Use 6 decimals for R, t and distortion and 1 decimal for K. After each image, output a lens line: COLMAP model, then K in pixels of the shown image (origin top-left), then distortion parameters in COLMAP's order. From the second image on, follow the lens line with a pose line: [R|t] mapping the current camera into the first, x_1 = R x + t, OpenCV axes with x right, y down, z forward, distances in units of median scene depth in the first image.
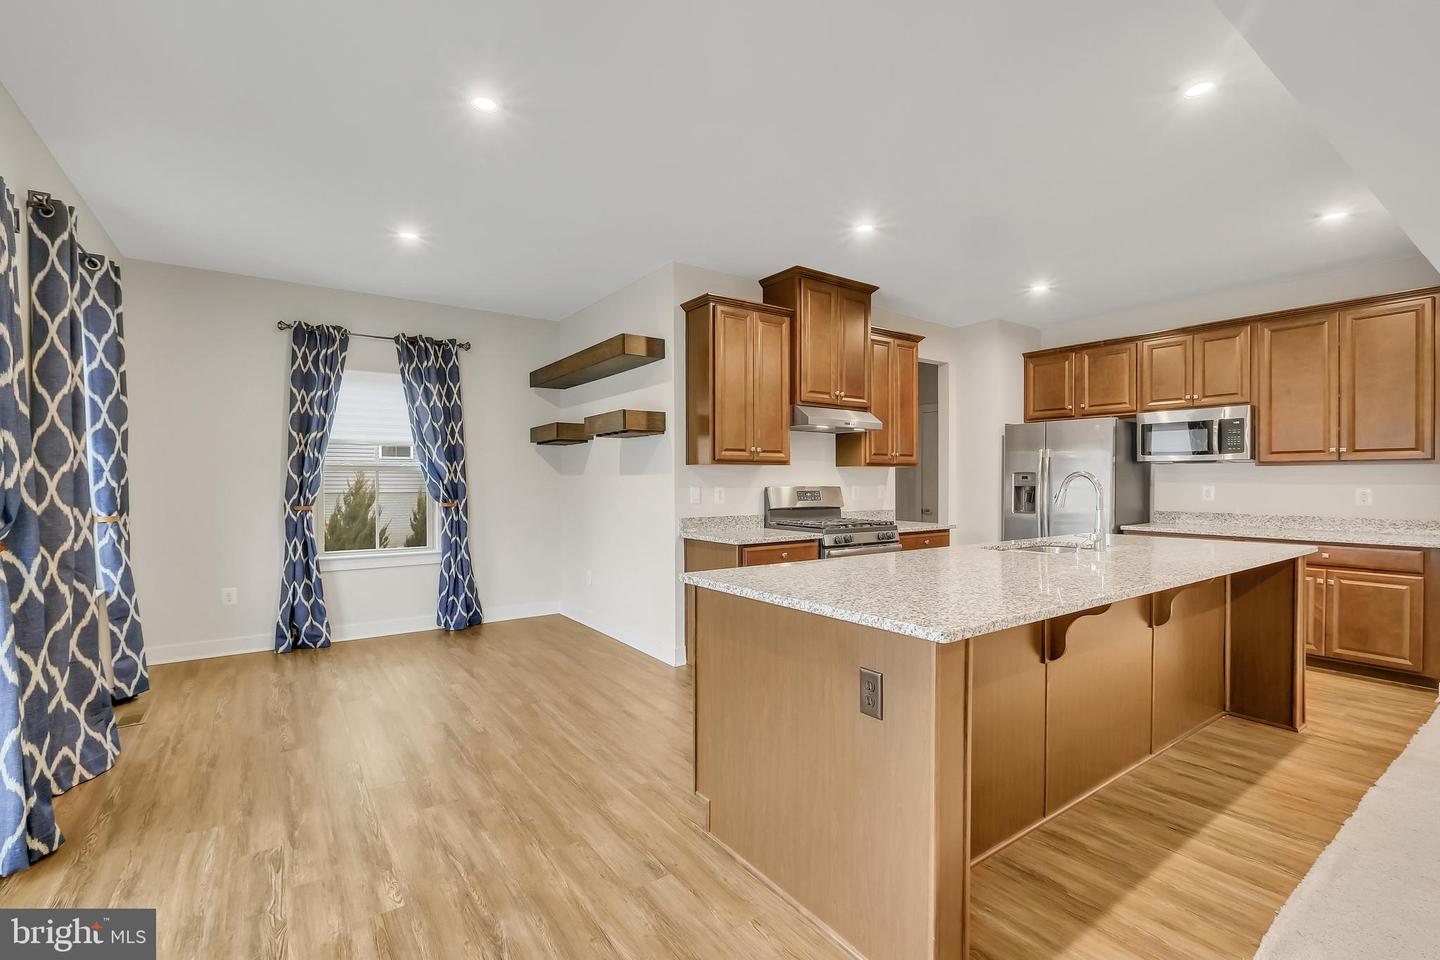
lens RADIAL K [[634.5, 0, 722.8], [0, 634.5, 484.7], [0, 0, 1]] dist [-0.008459, 0.000978]
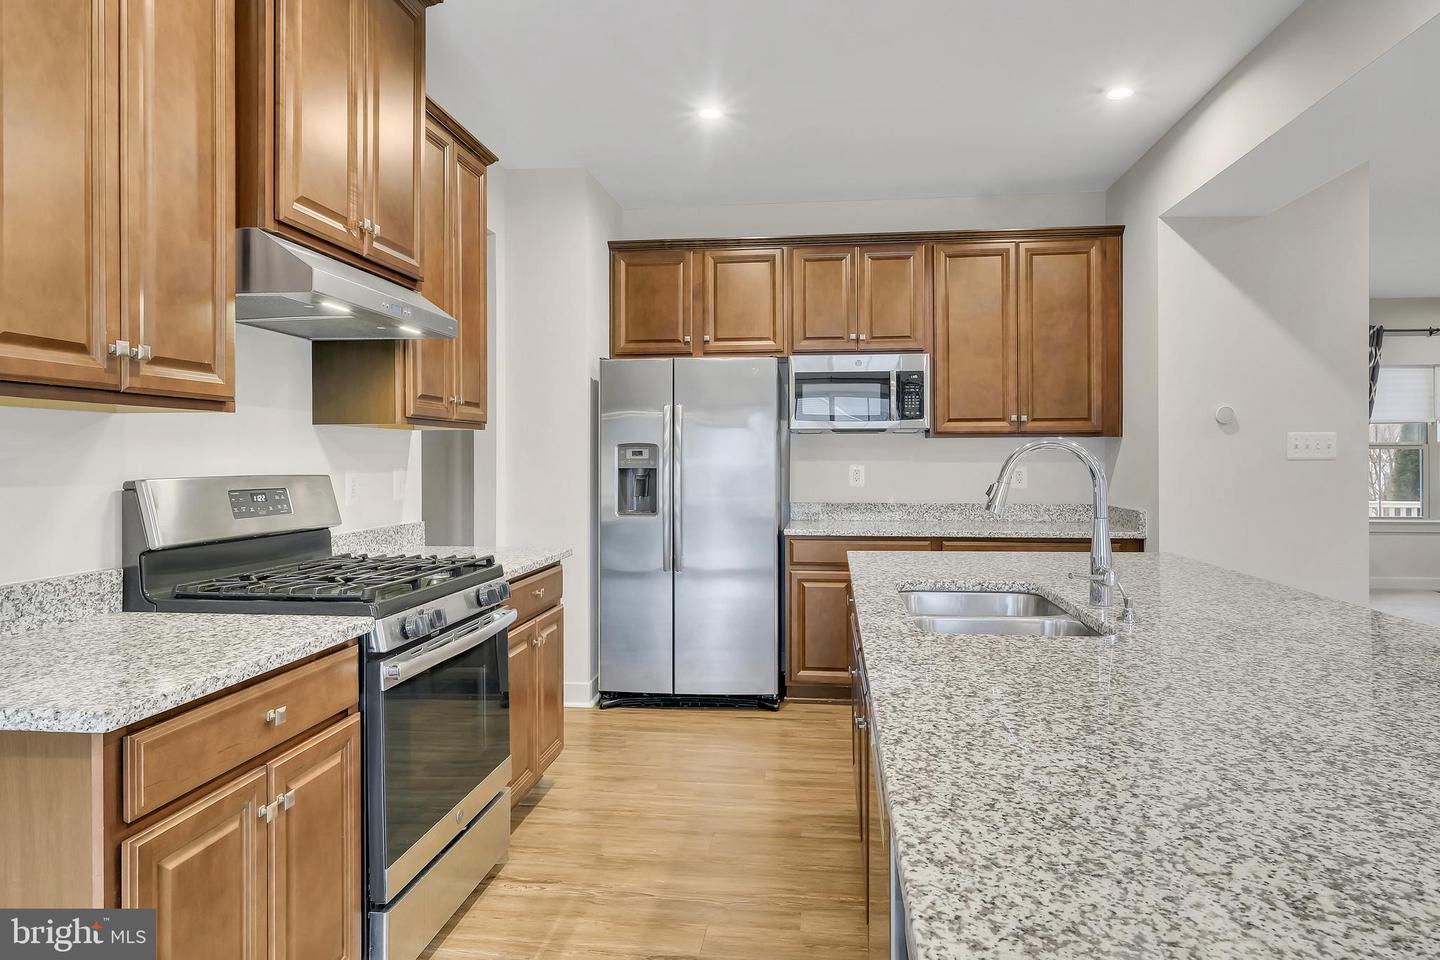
lens RADIAL K [[854.8, 0, 736.1], [0, 854.8, 451.9], [0, 0, 1]] dist [-0.003436, 0.001539]
pose [[0.665409, 0.003650, 0.746470, -0.047394], [0.006963, 0.999914, -0.011097, -0.003748], [-0.746447, 0.012582, 0.665326, 0.499061]]
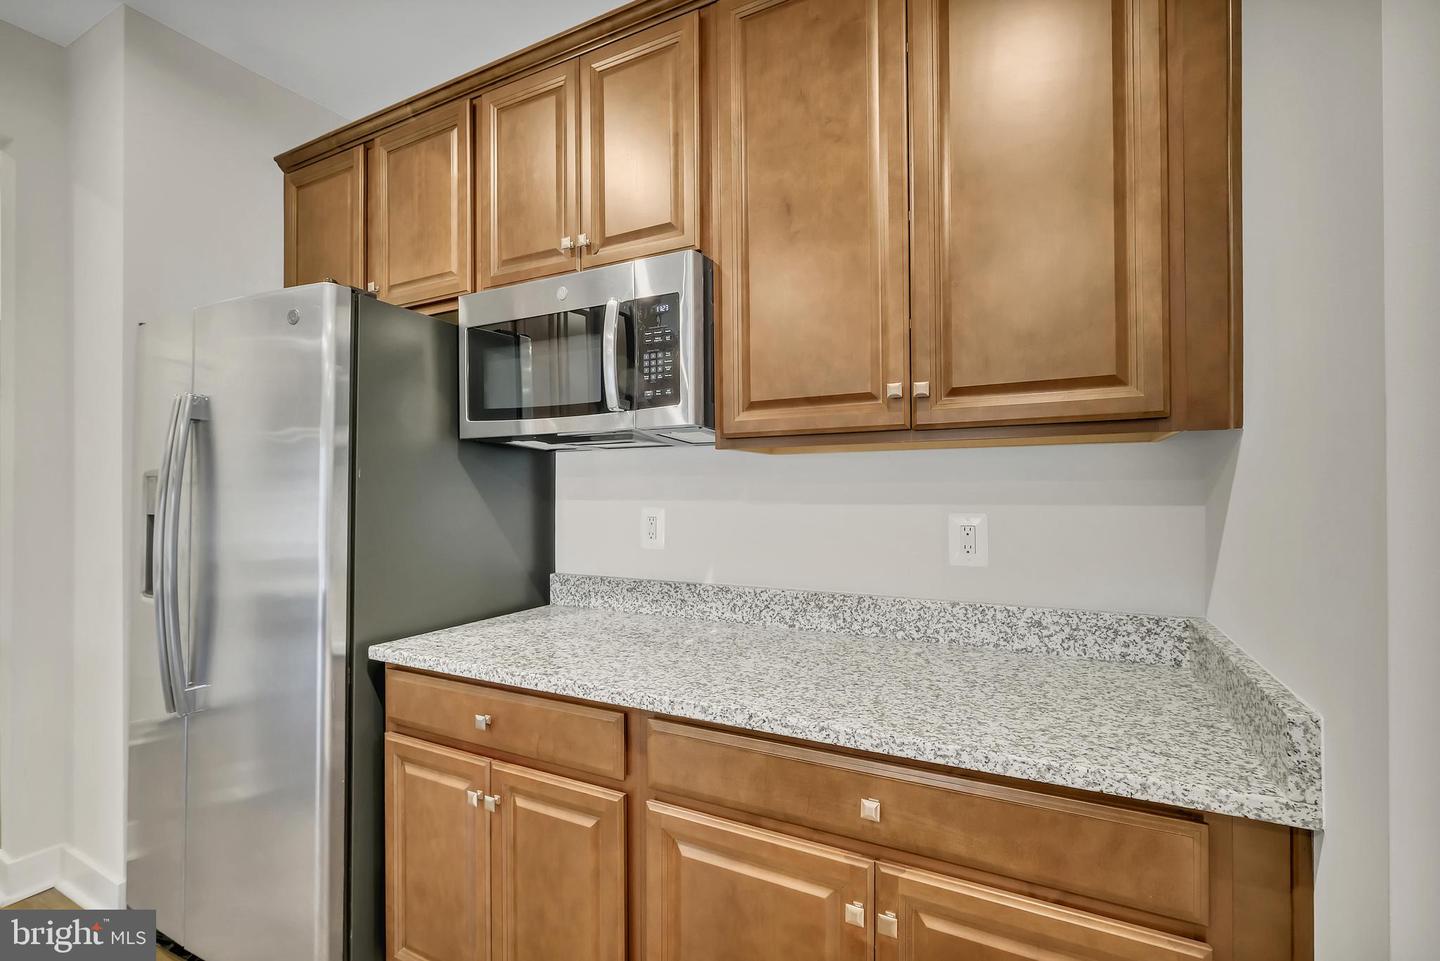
lens RADIAL K [[634.5, 0, 731.6], [0, 634.5, 488.7], [0, 0, 1]] dist [-0.008459, 0.000978]
pose [[0.883789, -0.003317, 0.467874, 0.688583], [0.008461, 0.999925, -0.008895, -0.006380], [-0.467809, 0.011820, 0.883750, 0.699773]]
